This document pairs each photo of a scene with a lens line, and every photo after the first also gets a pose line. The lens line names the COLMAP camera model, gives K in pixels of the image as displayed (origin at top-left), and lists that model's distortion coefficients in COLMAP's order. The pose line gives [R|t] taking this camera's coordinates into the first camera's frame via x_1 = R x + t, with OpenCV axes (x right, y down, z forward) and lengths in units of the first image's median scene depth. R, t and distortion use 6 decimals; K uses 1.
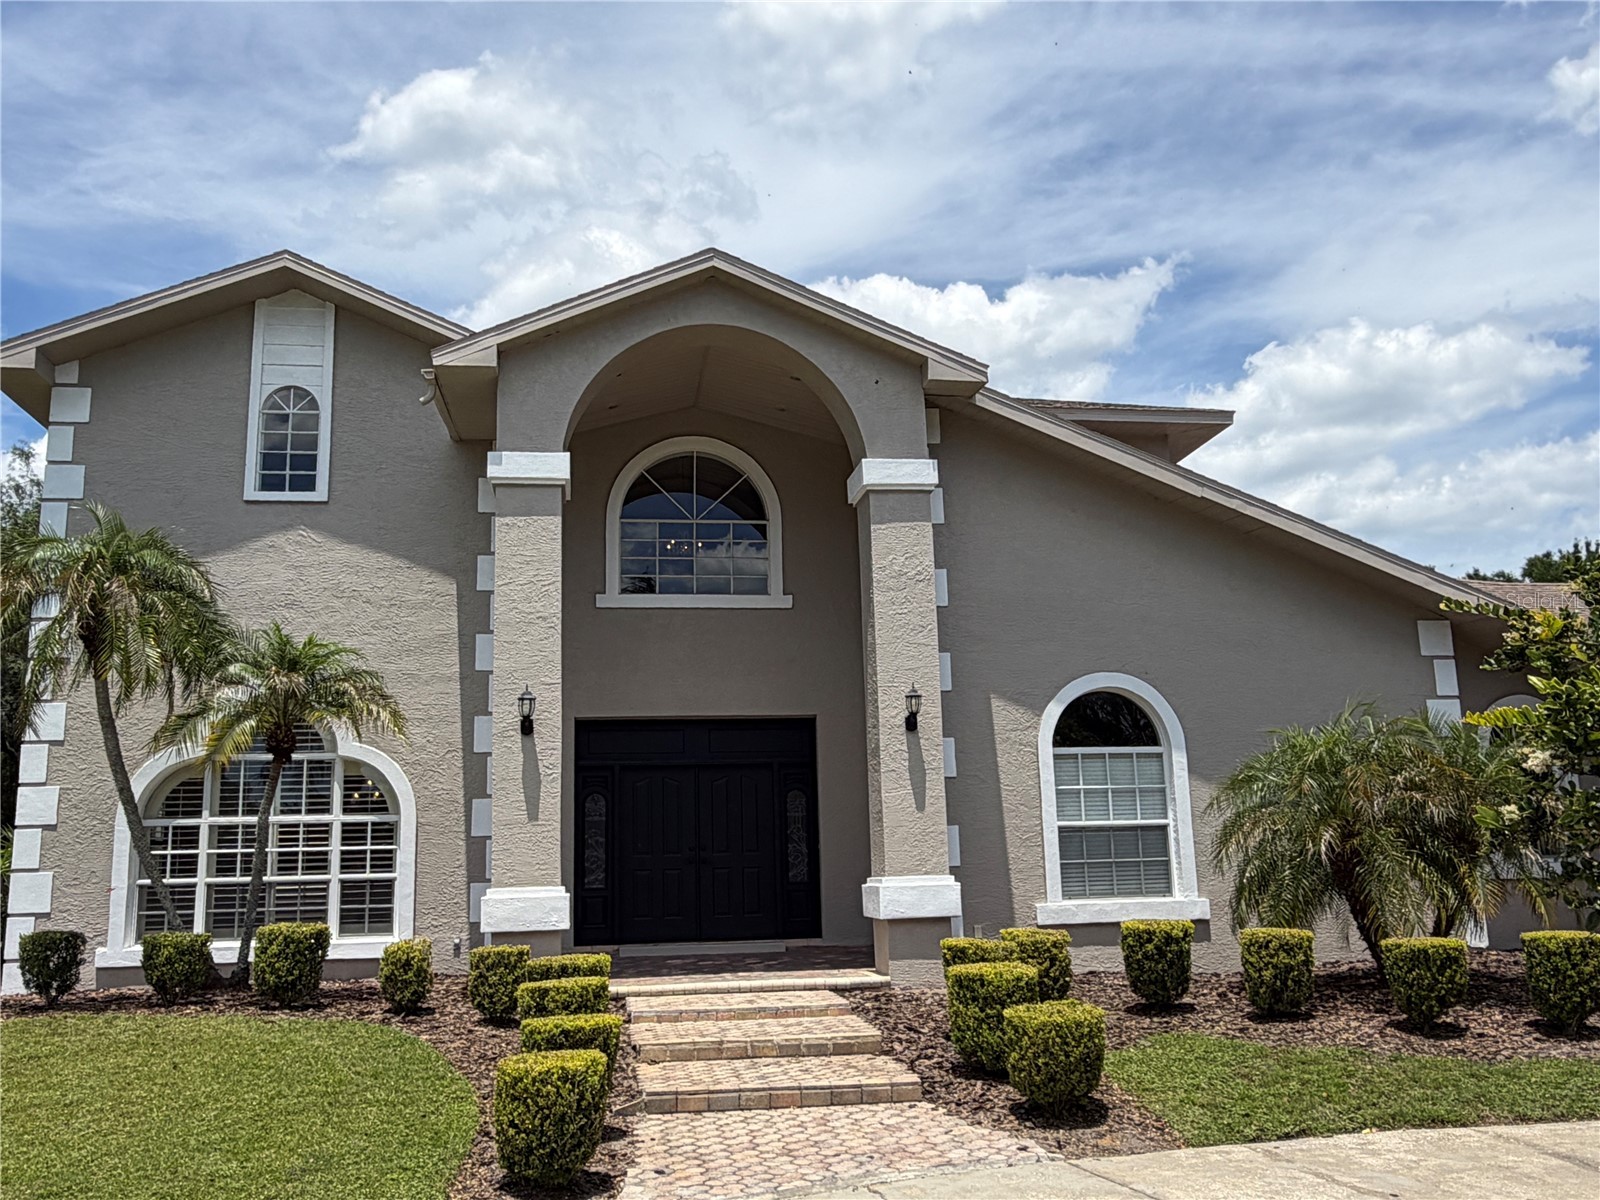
lens RADIAL K [[1340.0, 0, 791.3], [0, 1340.0, 602.0], [0, 0, 1]] dist [0.012753, 0.012054]
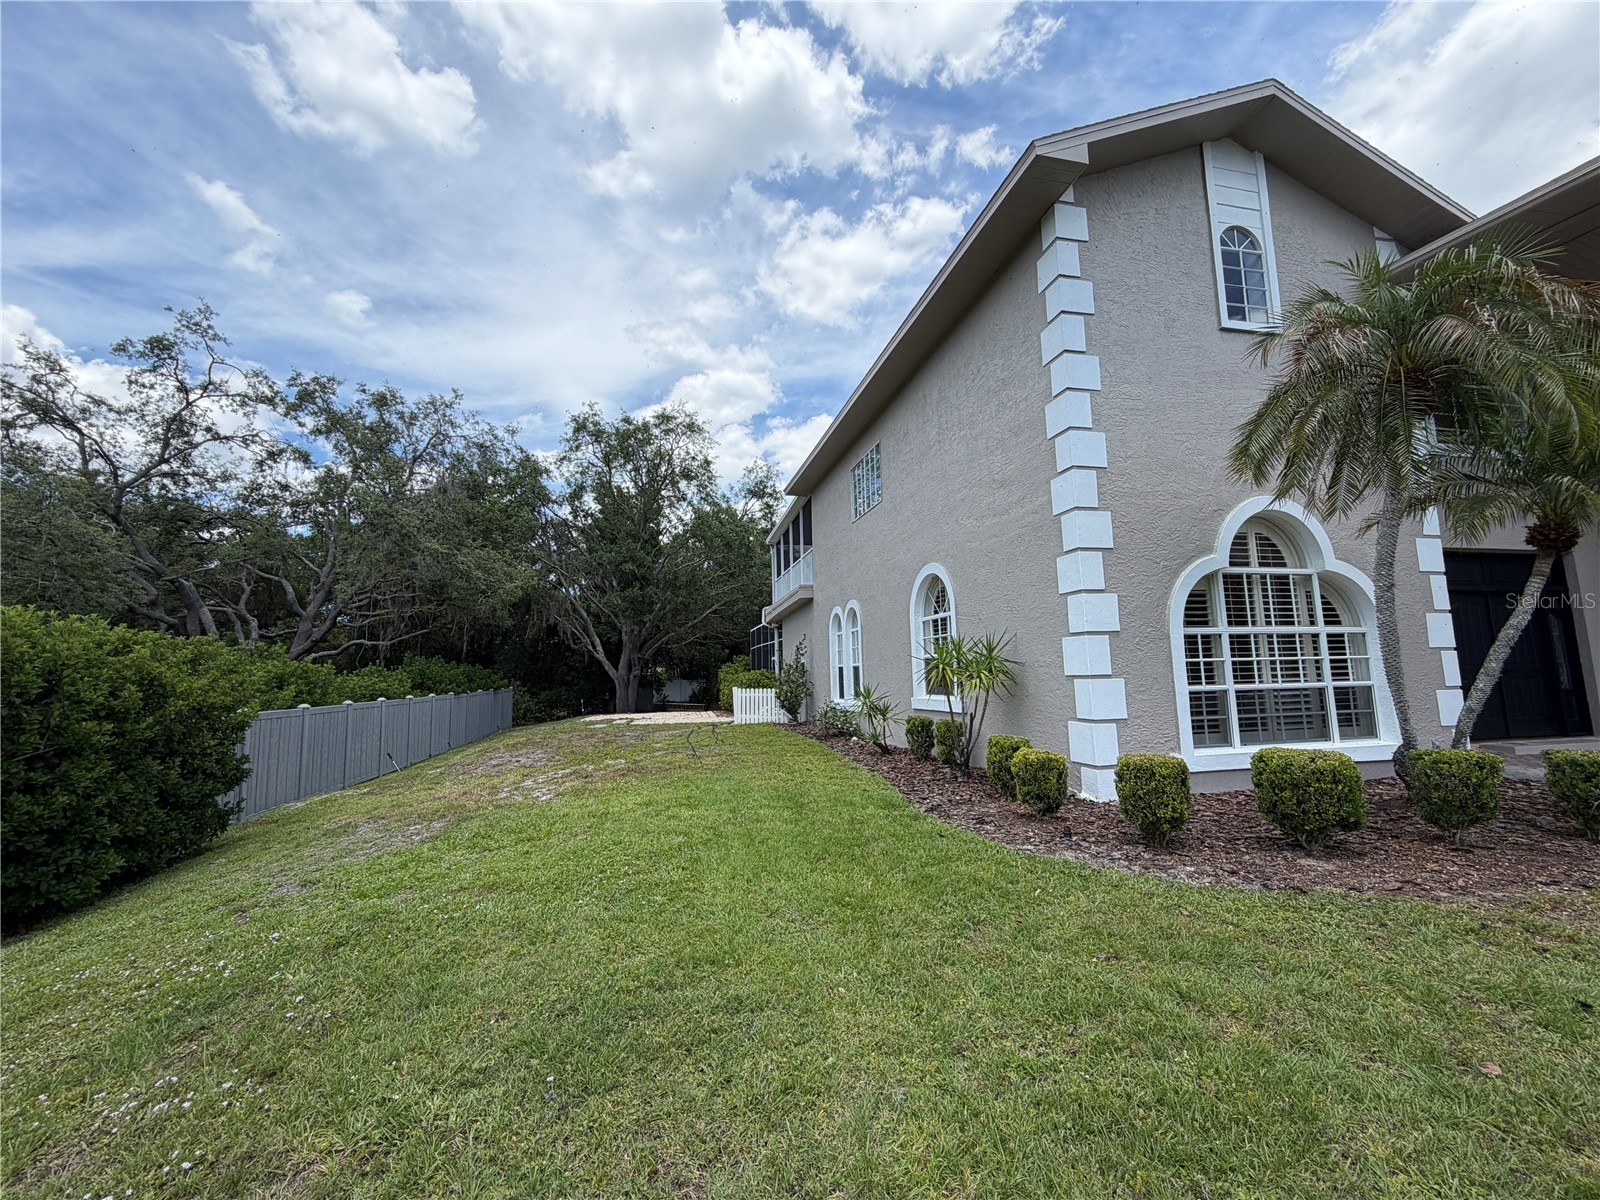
lens RADIAL K [[643.4, 0, 791.3], [0, 643.4, 600.1], [0, 0, 1]] dist [-0.000229, 0.000011]
pose [[0.996401, 0.009331, 0.084250, -0.800531], [-0.015164, 0.997511, 0.068864, 0.109195], [-0.083398, -0.069894, 0.994062, 0.530217]]
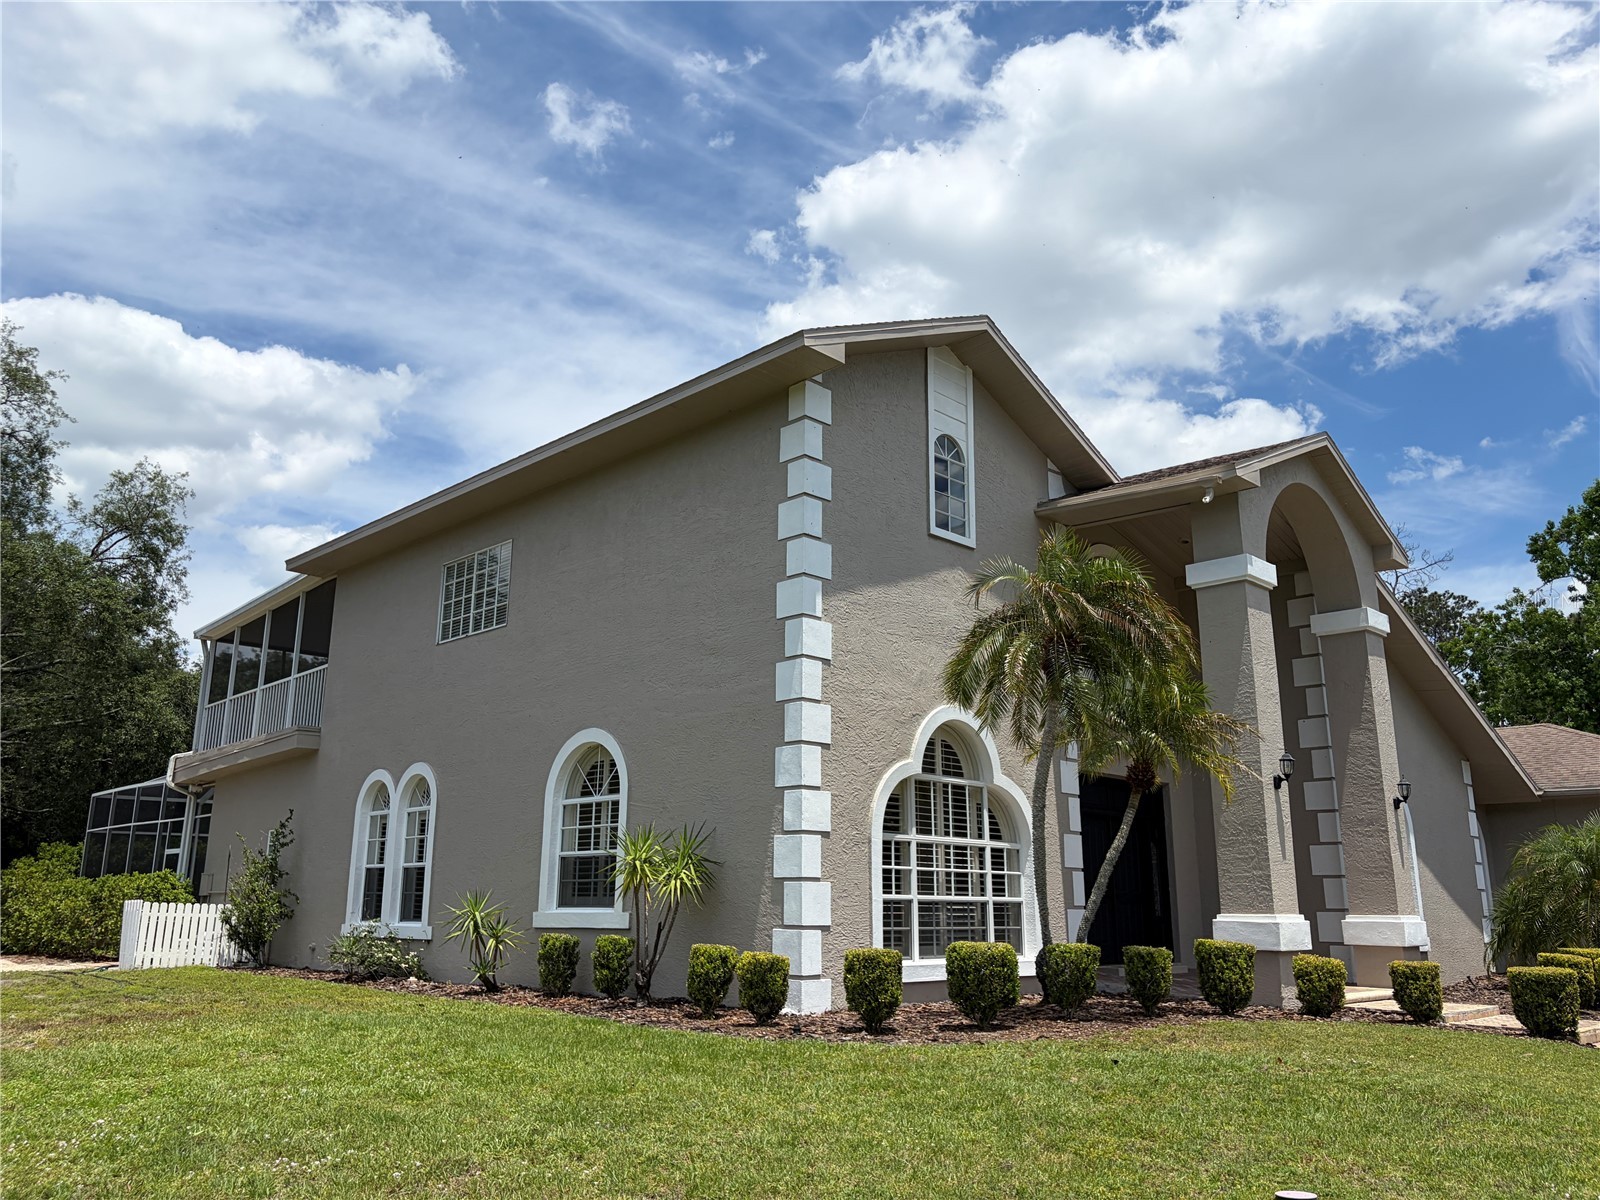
lens RADIAL K [[1210.6, 0, 793.1], [0, 1210.6, 591.1], [0, 0, 1]] dist [0.041360, -0.010708]
pose [[0.795564, 0.178923, 0.578848, -1.060960], [-0.138936, 0.983816, -0.113148, 0.094085], [-0.589725, 0.009594, 0.807547, 0.305299]]
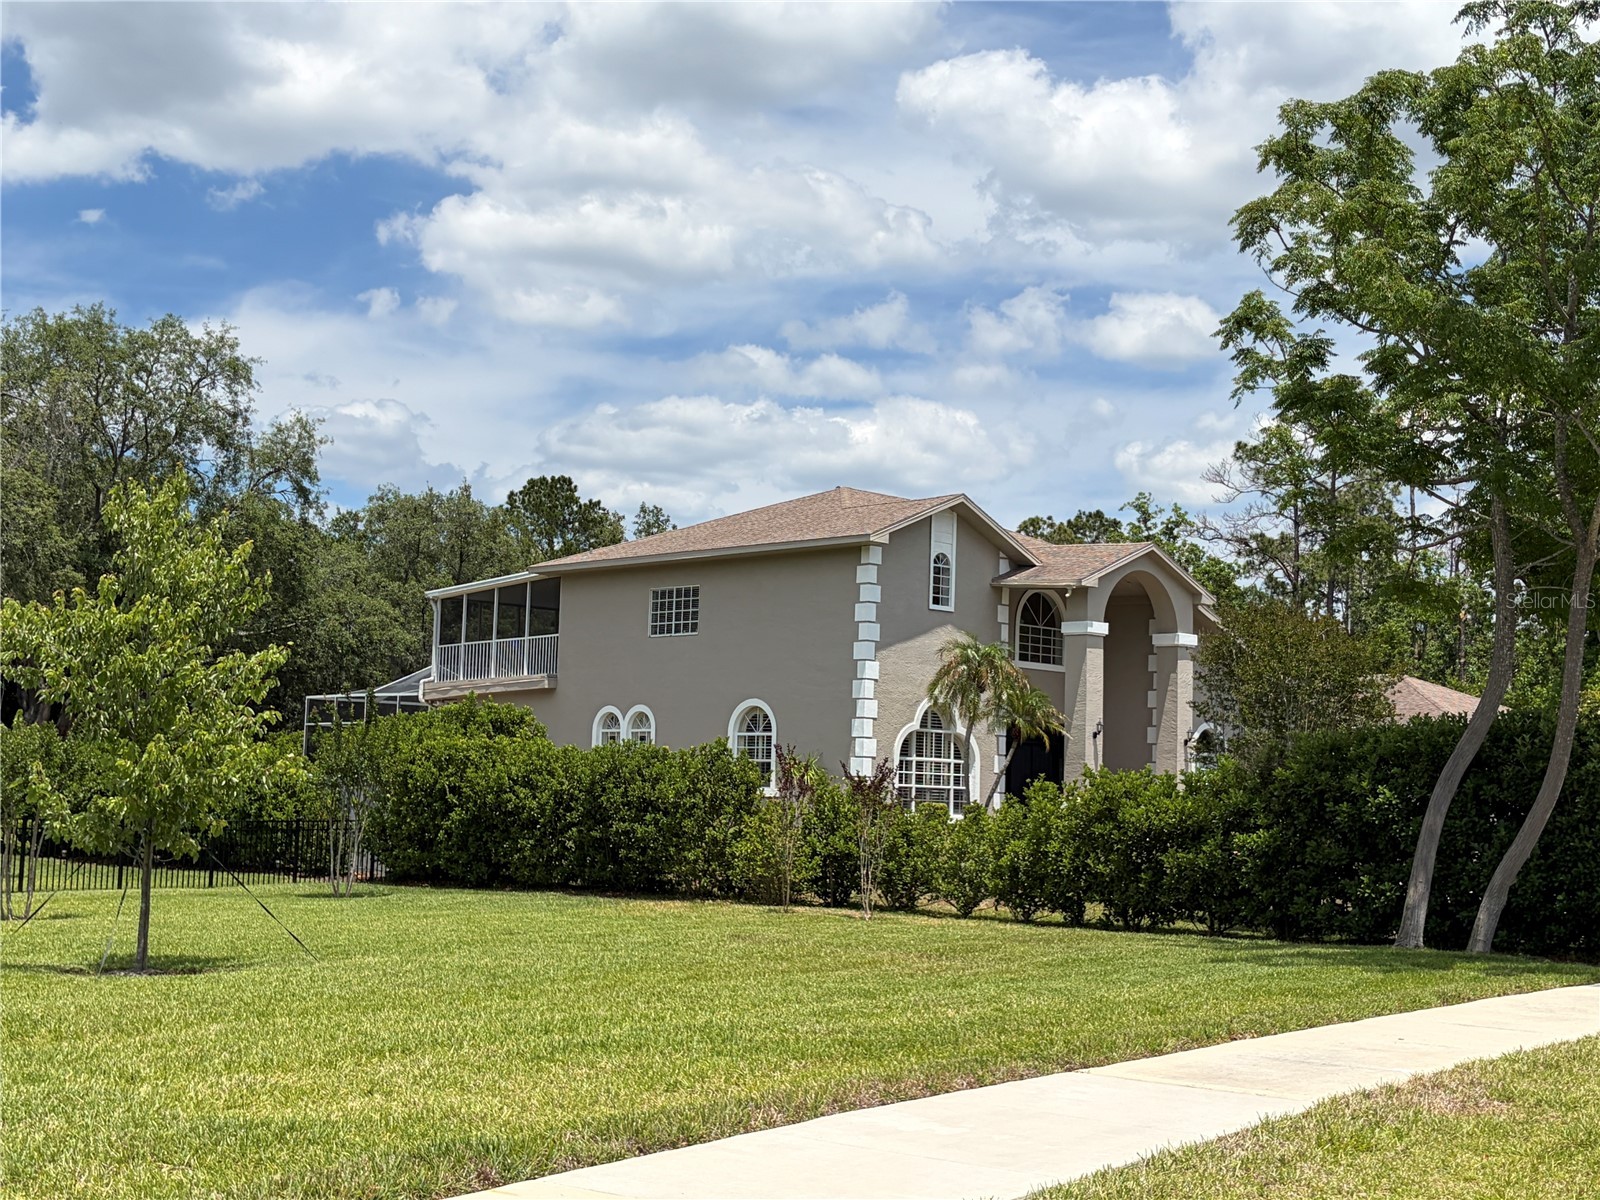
lens RADIAL K [[2081.3, 0, 804.3], [0, 2081.3, 598.6], [0, 0, 1]] dist [0.201401, 0.000000]
pose [[0.791661, 0.104038, 0.602037, -2.595862], [-0.161364, 0.986010, 0.041796, -0.201538], [-0.589265, -0.130235, 0.797374, -1.525000]]
